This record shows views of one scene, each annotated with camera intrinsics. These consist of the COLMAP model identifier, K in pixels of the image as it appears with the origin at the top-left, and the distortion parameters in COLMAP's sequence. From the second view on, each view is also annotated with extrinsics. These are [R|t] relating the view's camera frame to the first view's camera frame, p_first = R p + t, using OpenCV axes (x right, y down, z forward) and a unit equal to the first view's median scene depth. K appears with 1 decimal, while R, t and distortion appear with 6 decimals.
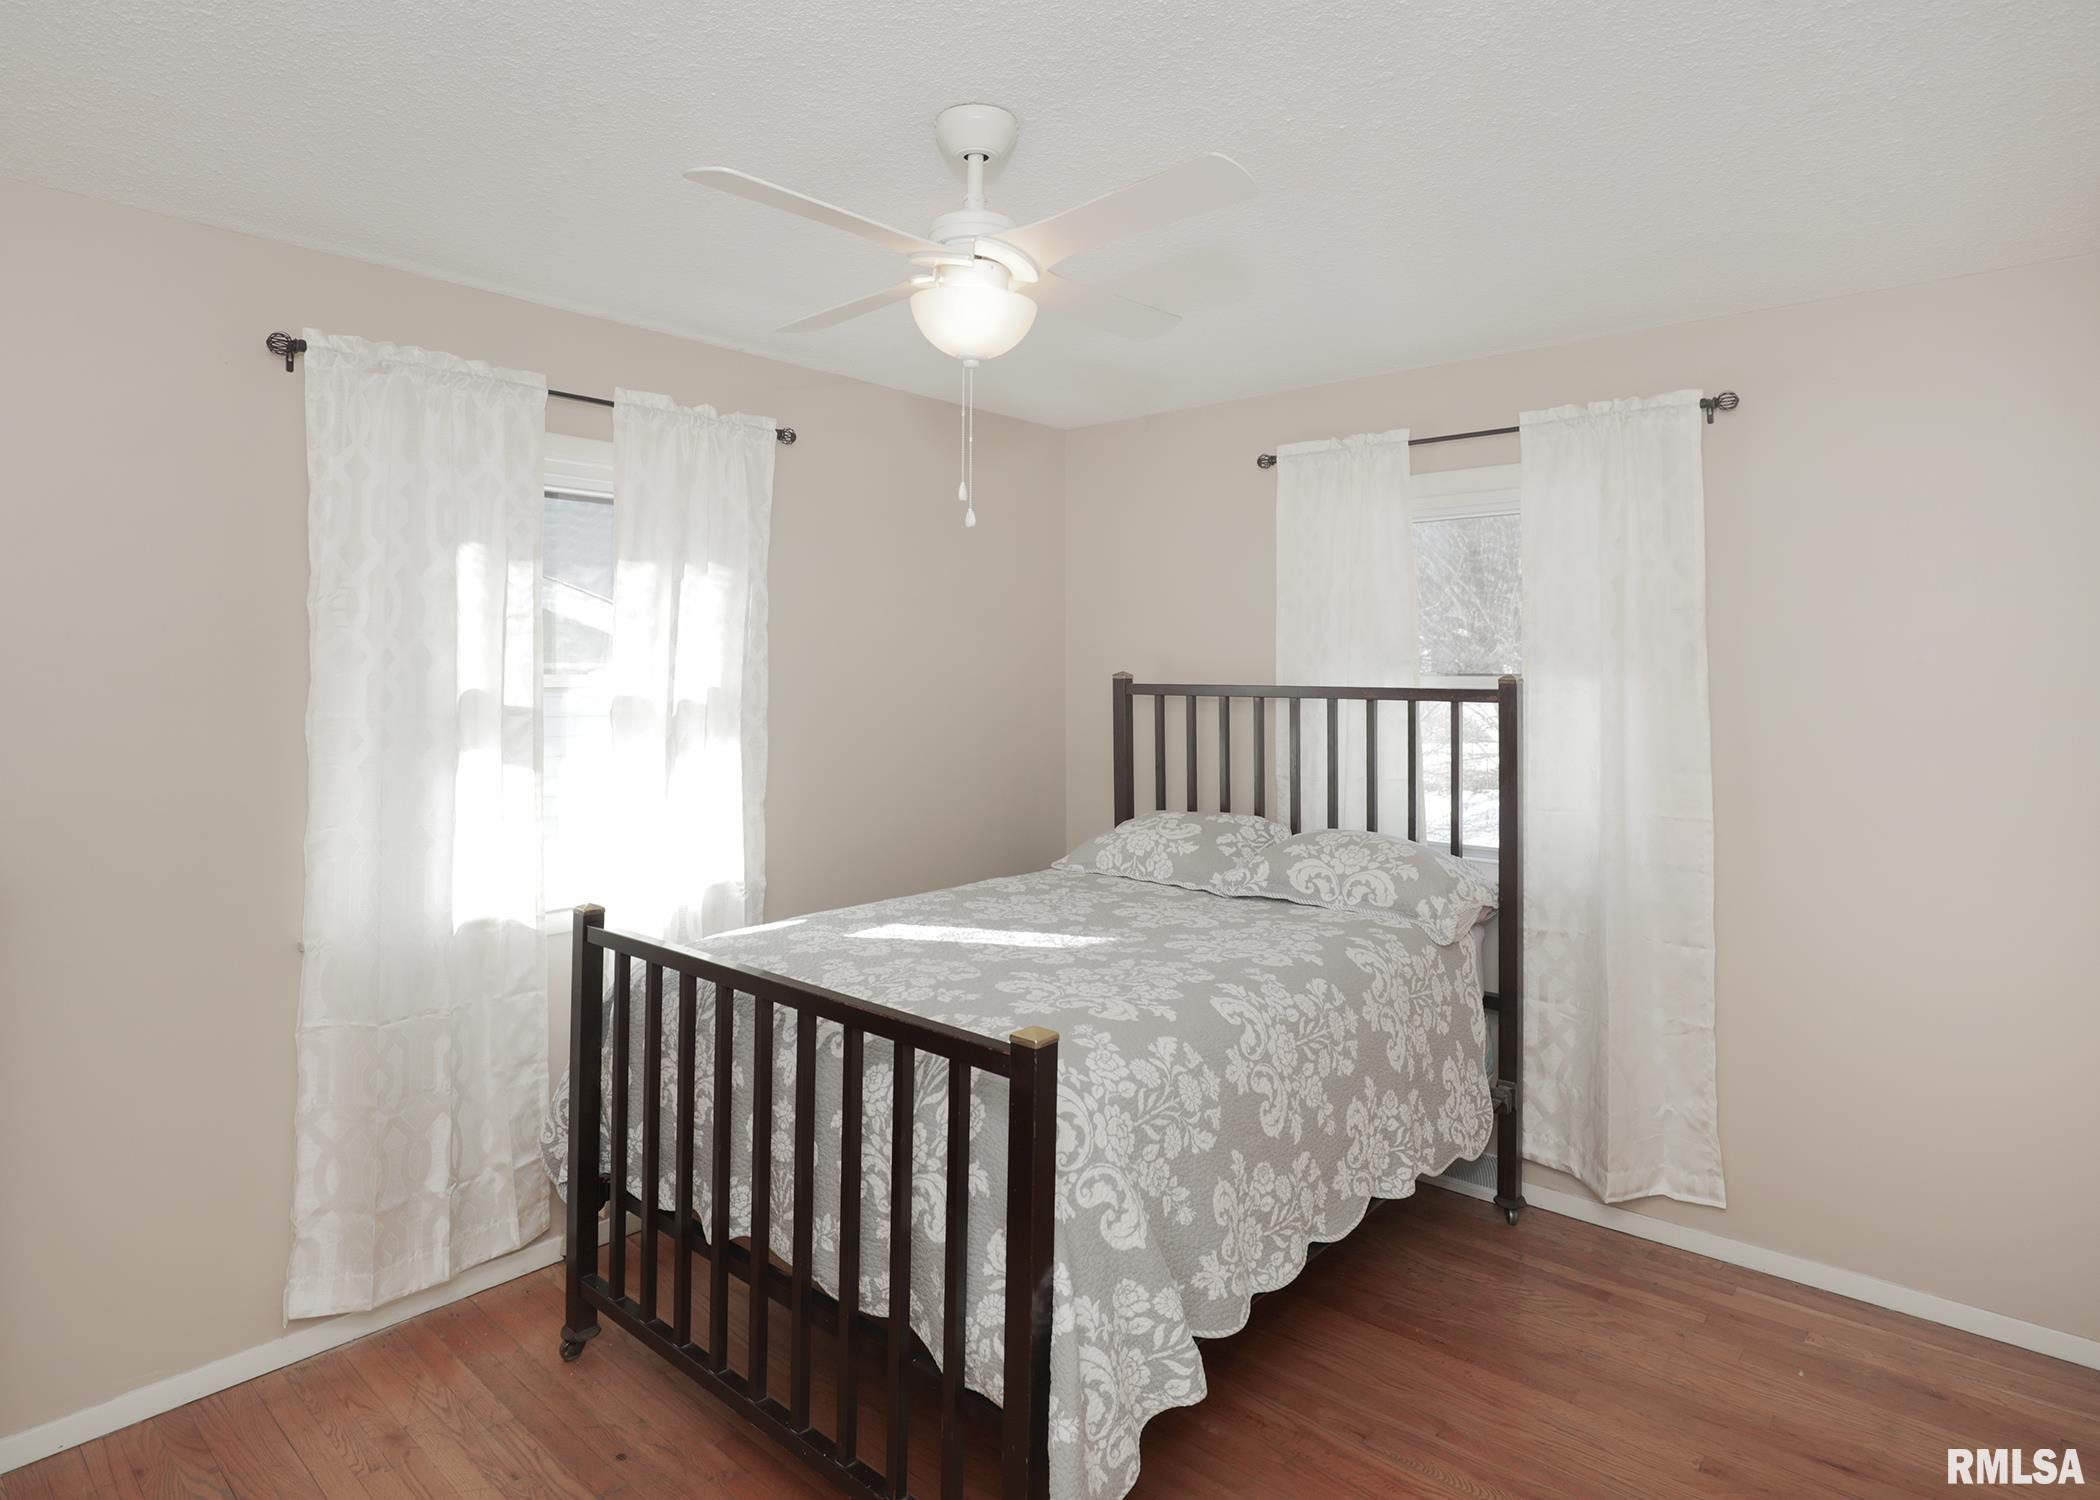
lens RADIAL K [[1199.7, 0, 1042.9], [0, 1199.7, 667.2], [0, 0, 1]] dist [-0.020546, -0.001551]
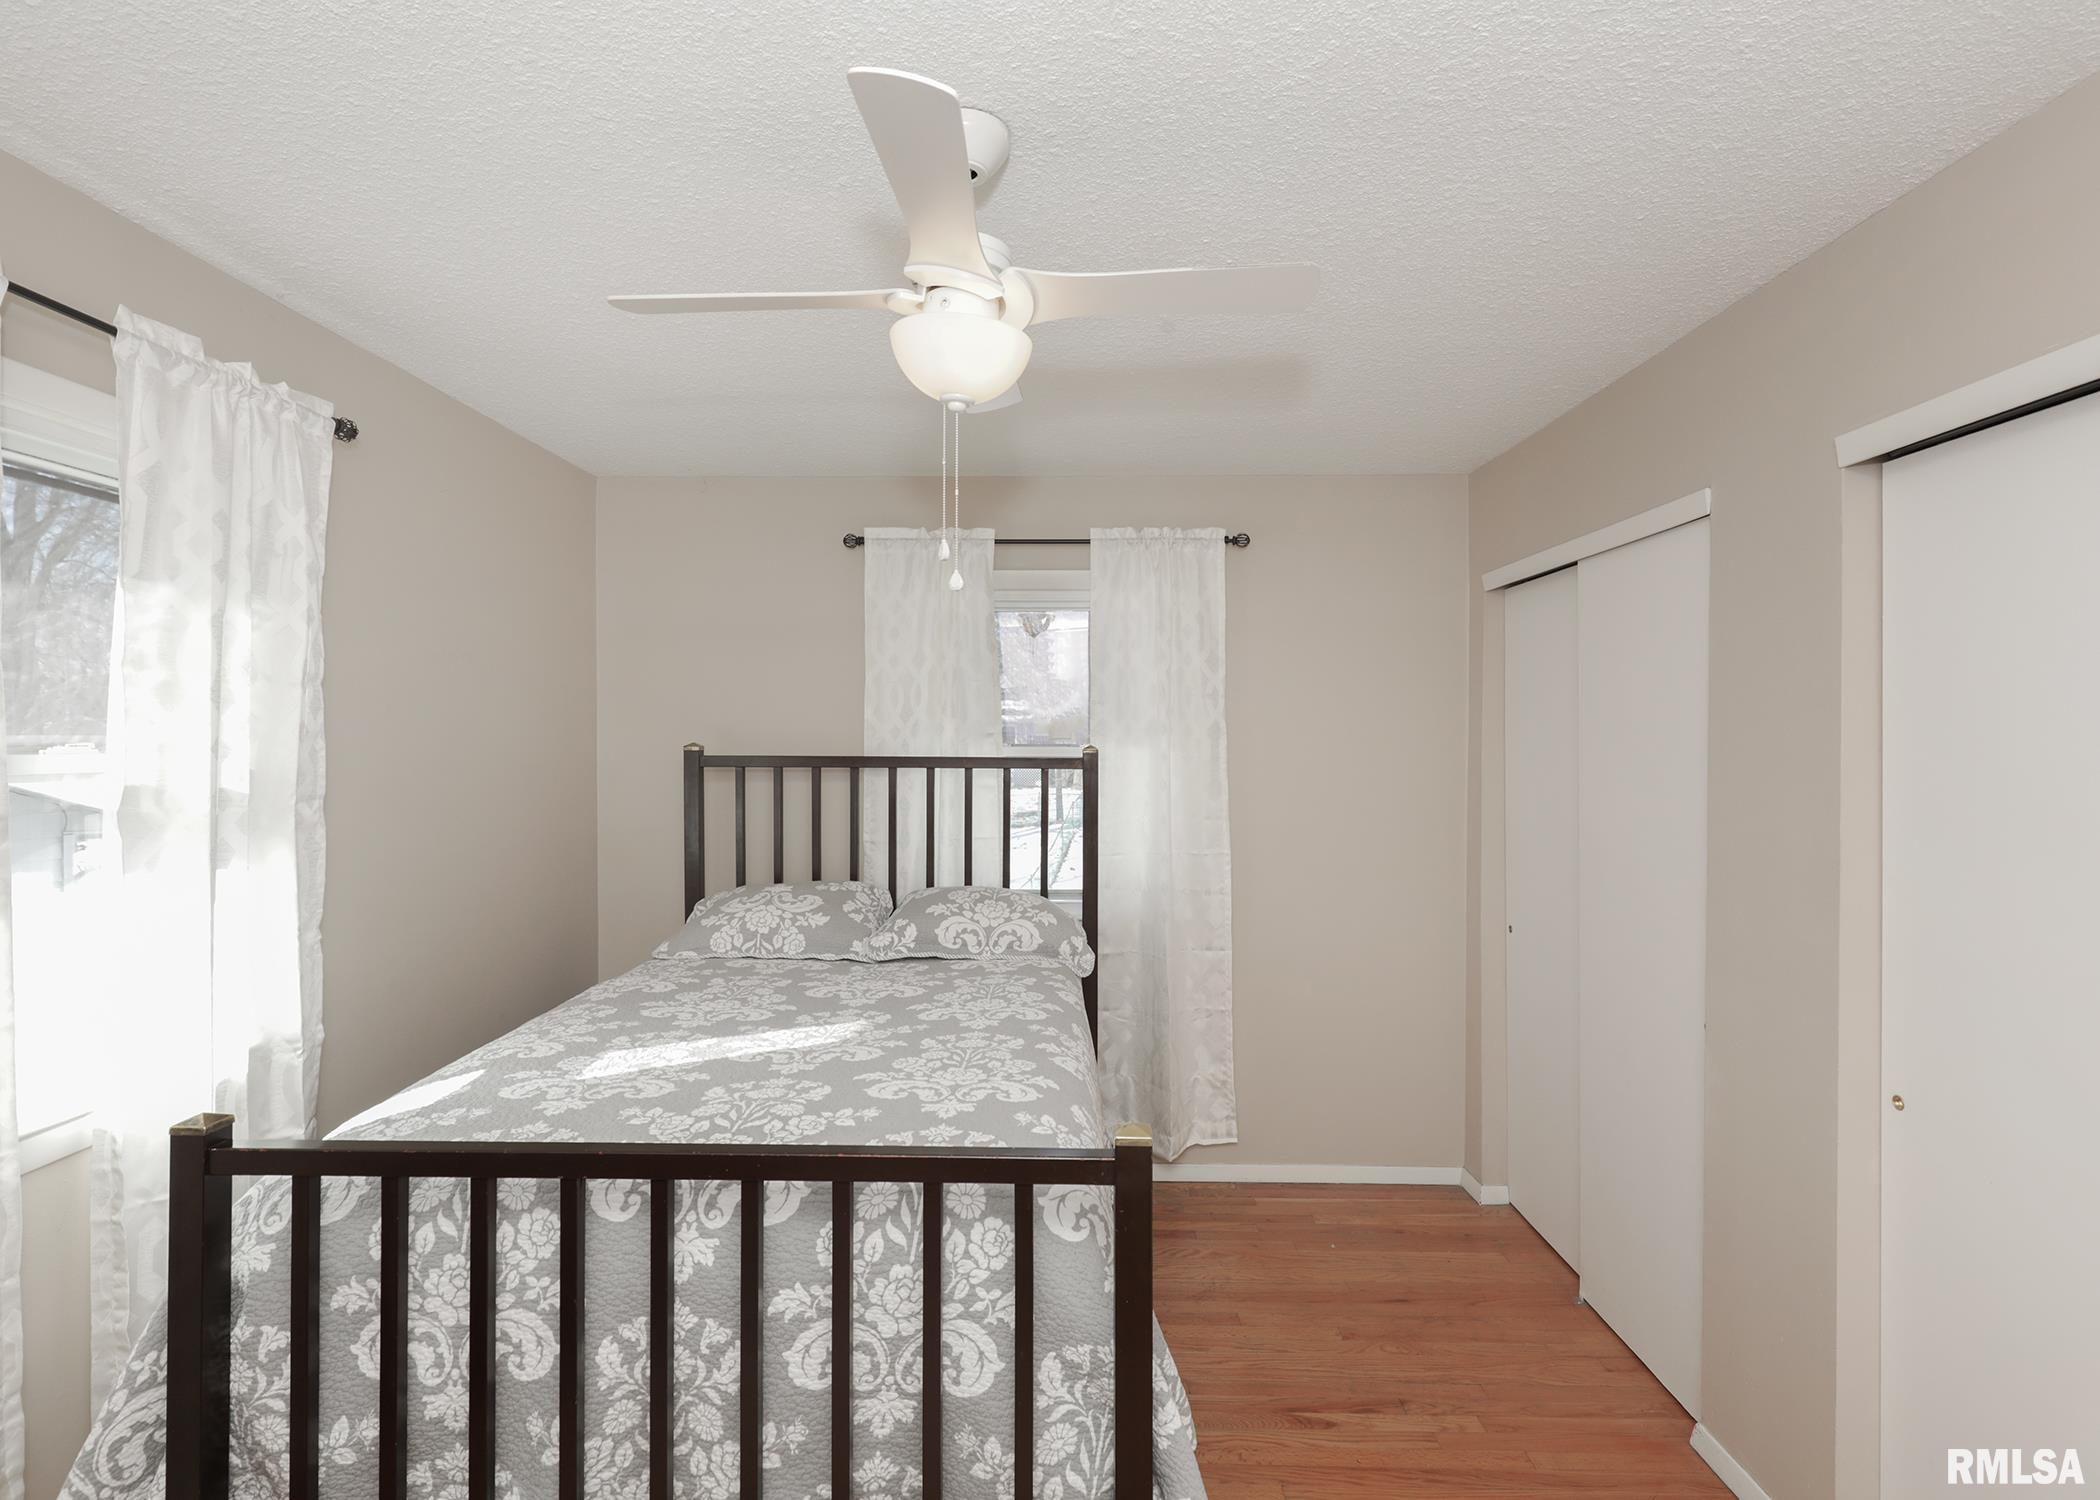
lens RADIAL K [[1046.2, 0, 1050.0], [0, 1046.2, 750.0], [0, 0, 1]] dist [0.002355, -0.000035]
pose [[0.754369, -0.008712, 0.656393, -0.330717], [-0.001213, 0.999892, 0.014666, -0.004505], [-0.656450, -0.011860, 0.754277, 0.230664]]
